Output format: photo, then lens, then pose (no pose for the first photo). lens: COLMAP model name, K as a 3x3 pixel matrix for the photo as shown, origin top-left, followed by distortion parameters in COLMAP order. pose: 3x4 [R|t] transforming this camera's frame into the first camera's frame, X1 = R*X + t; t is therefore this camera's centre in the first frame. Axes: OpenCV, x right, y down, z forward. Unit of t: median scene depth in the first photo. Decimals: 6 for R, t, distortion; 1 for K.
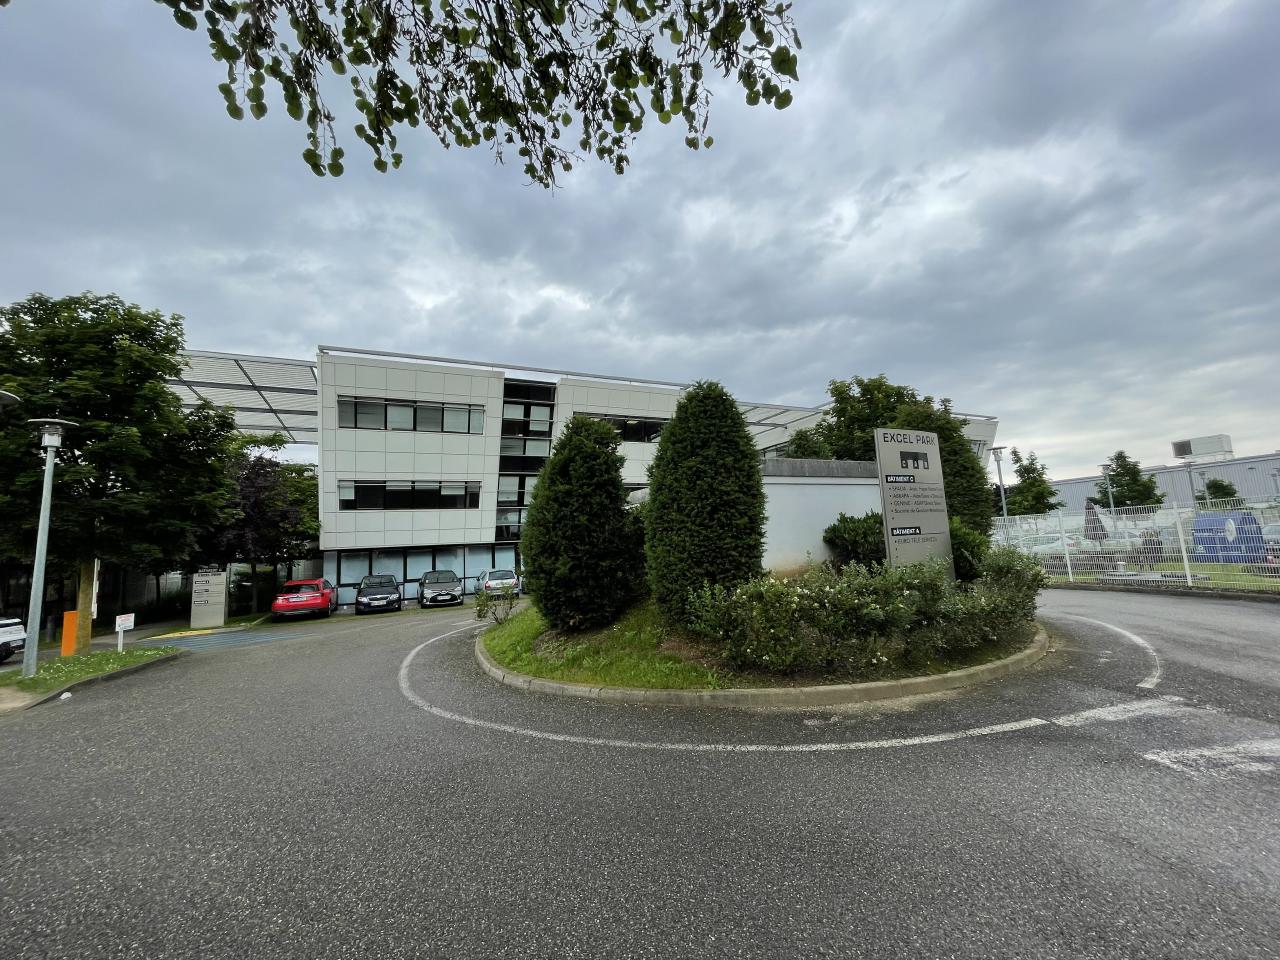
lens RADIAL K [[522.8, 0, 640.0], [0, 522.8, 480.0], [0, 0, 1]] dist [0.000738, 0.000101]
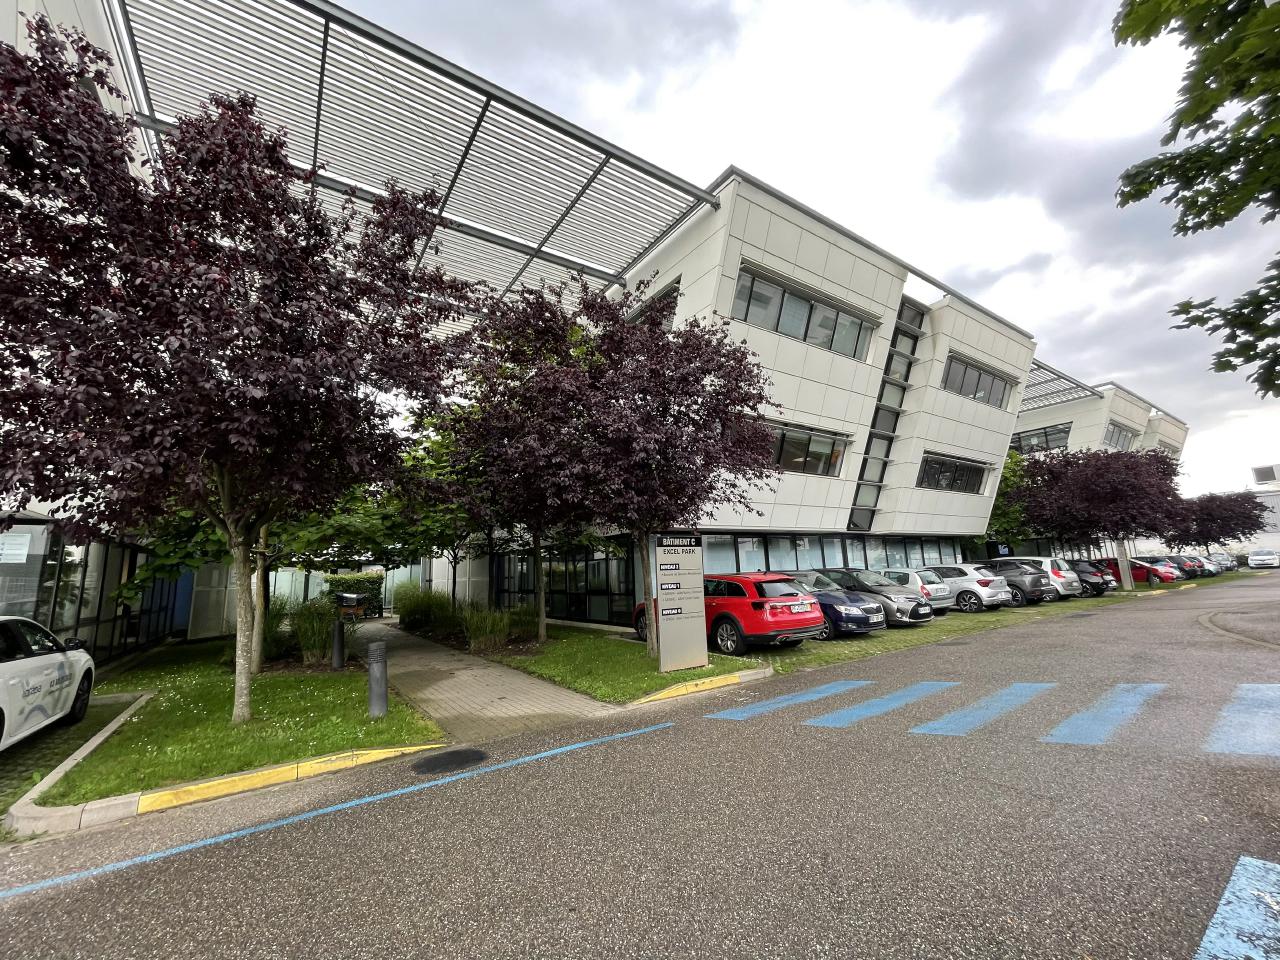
lens RADIAL K [[522.8, 0, 640.0], [0, 522.8, 480.0], [0, 0, 1]] dist [0.000738, 0.000101]
pose [[0.986817, 0.044634, 0.155561, -0.723017], [-0.036317, 0.997775, -0.055904, 0.112252], [-0.157711, 0.049518, 0.986243, 0.419988]]
